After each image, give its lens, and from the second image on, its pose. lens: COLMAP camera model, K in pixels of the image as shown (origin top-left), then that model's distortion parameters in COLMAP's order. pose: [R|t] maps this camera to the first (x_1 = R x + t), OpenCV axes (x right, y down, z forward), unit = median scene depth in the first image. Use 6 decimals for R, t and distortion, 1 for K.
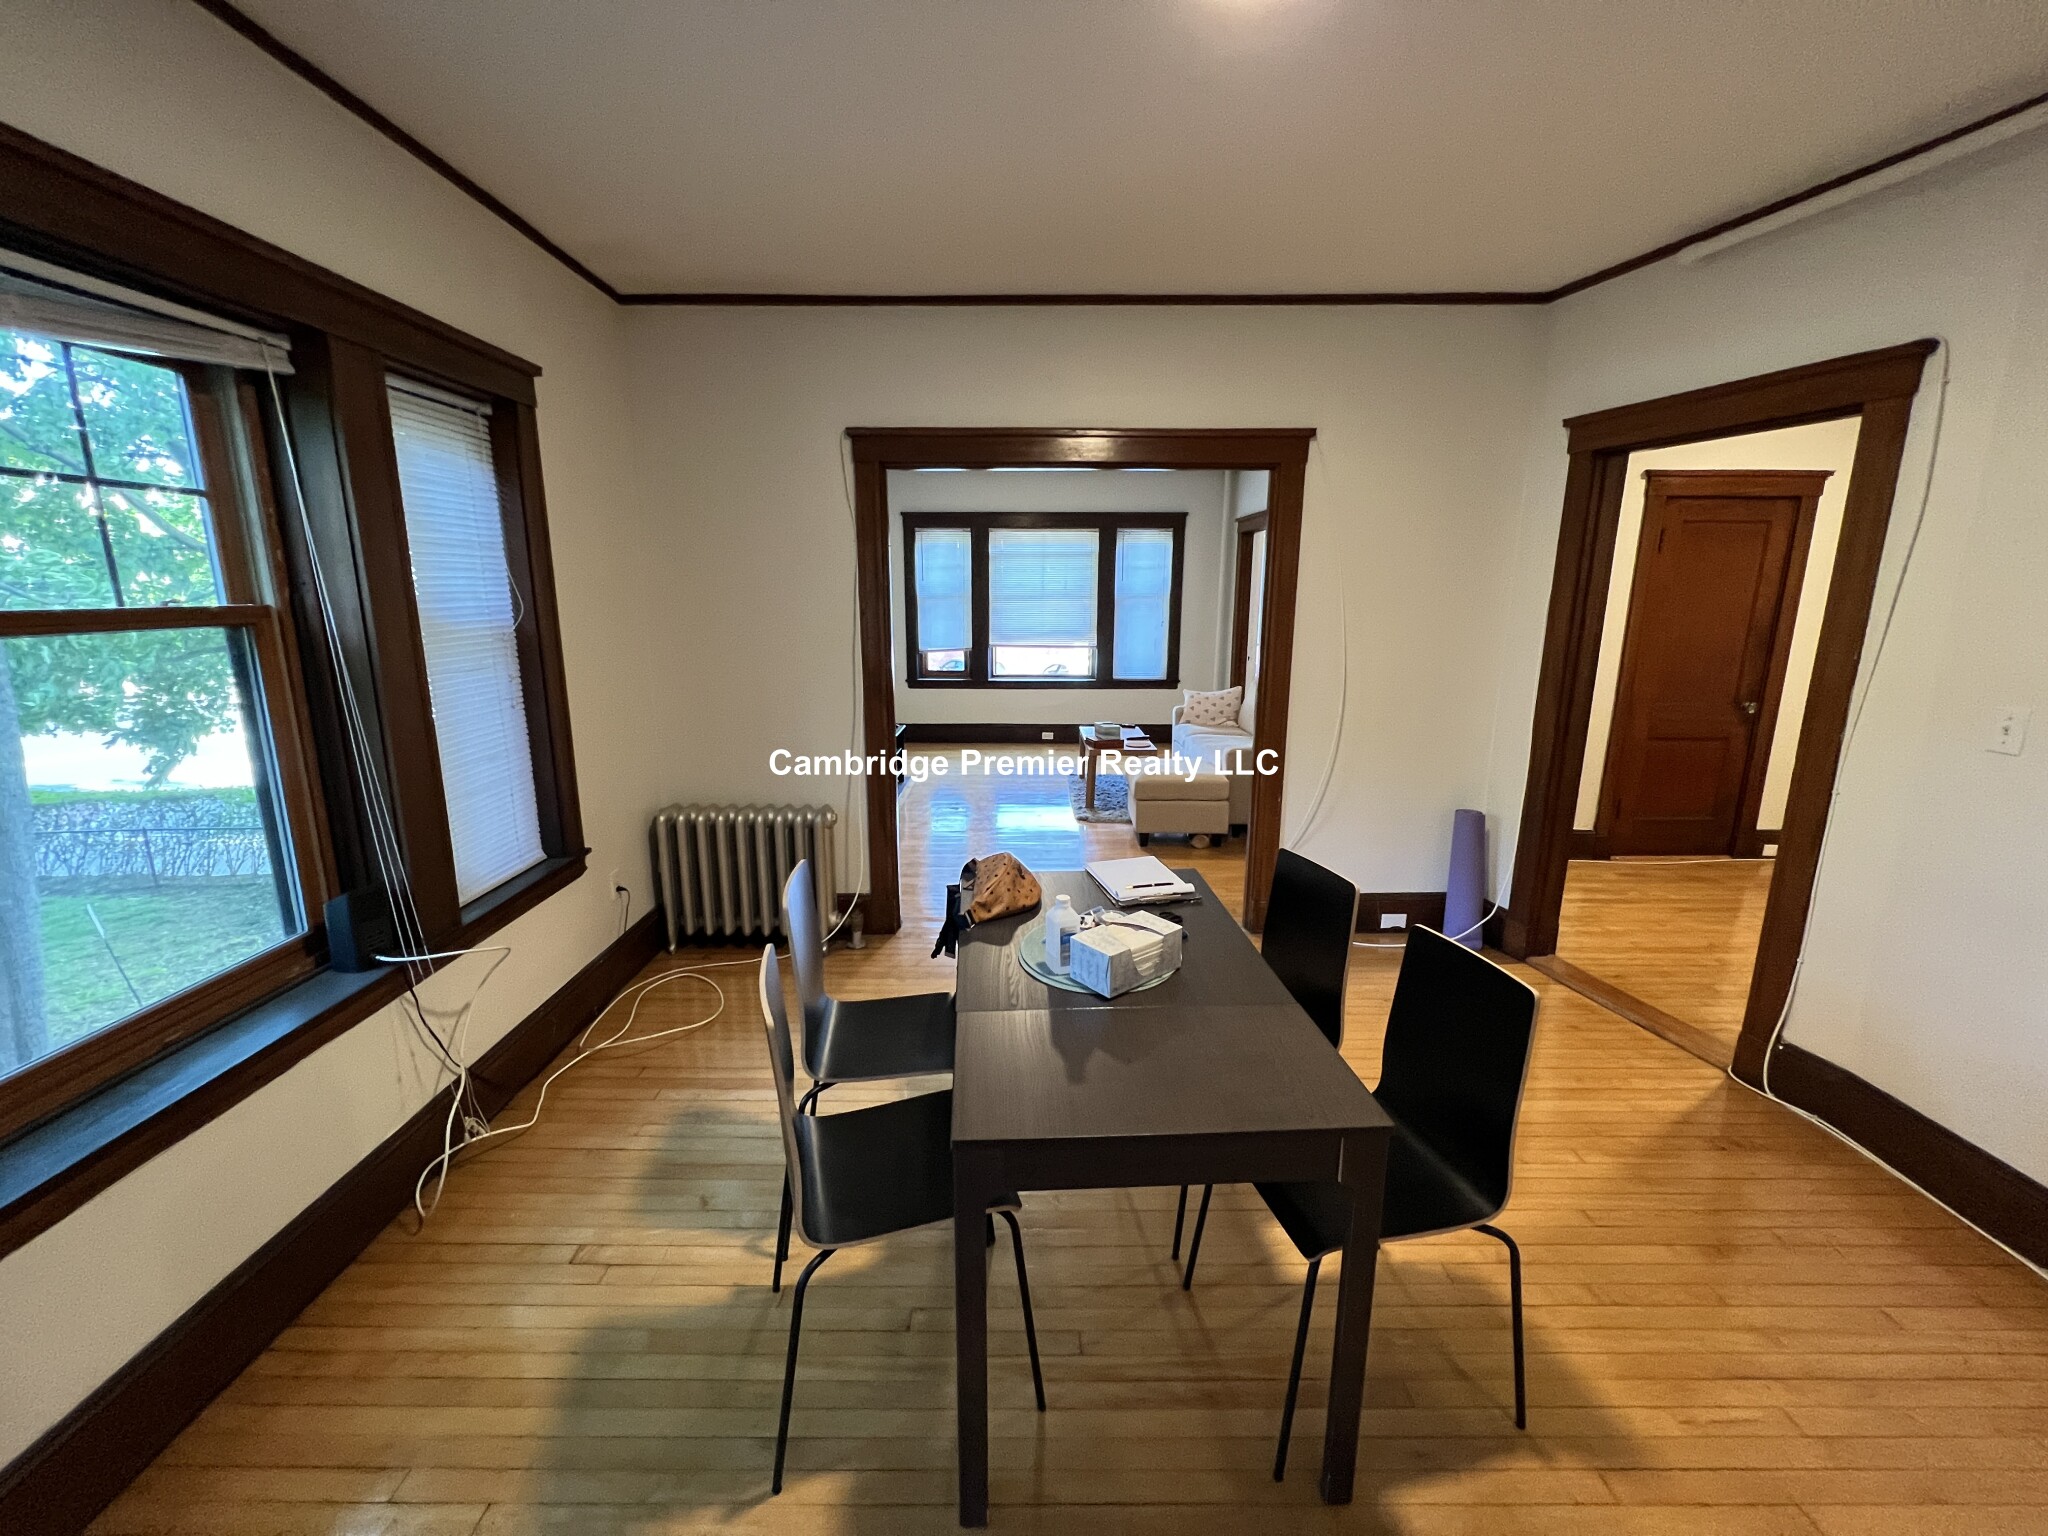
lens RADIAL K [[822.6, 0, 1020.5], [0, 822.6, 762.7], [0, 0, 1]] dist [-0.000586, 0.000538]
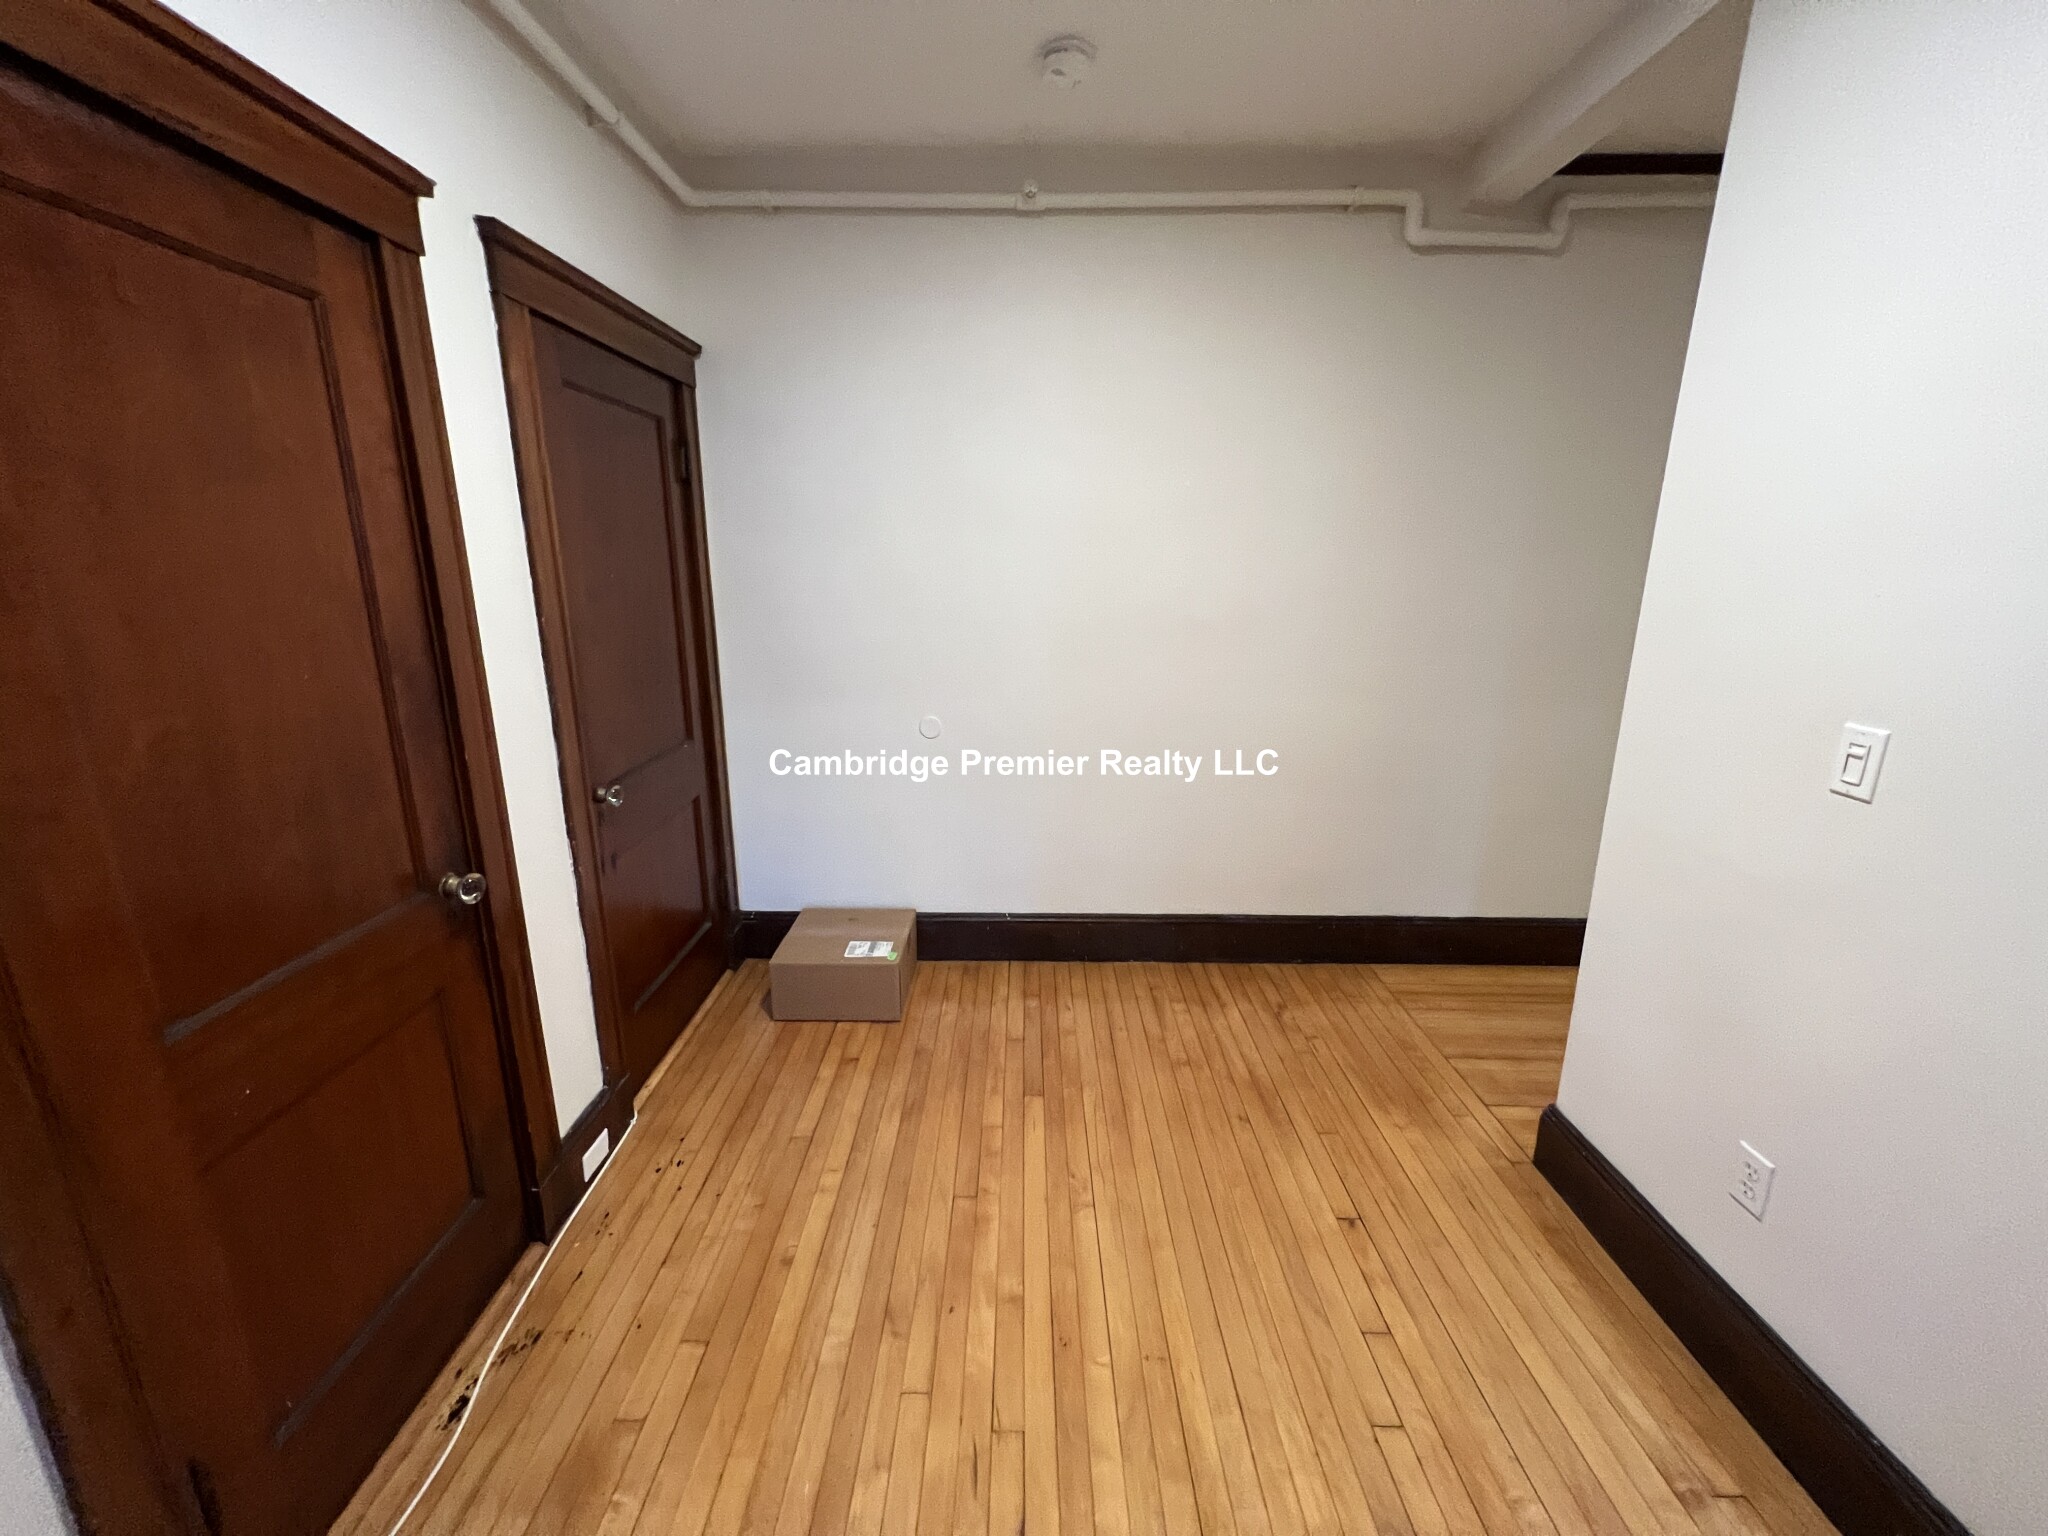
lens RADIAL K [[822.6, 0, 1019.5], [0, 822.6, 768.4], [0, 0, 1]] dist [-0.000586, 0.000538]
pose [[0.006175, -0.251015, 0.967964, 0.584651], [0.207524, 0.947230, 0.244314, -0.153488], [-0.978210, 0.199367, 0.057941, 0.765917]]
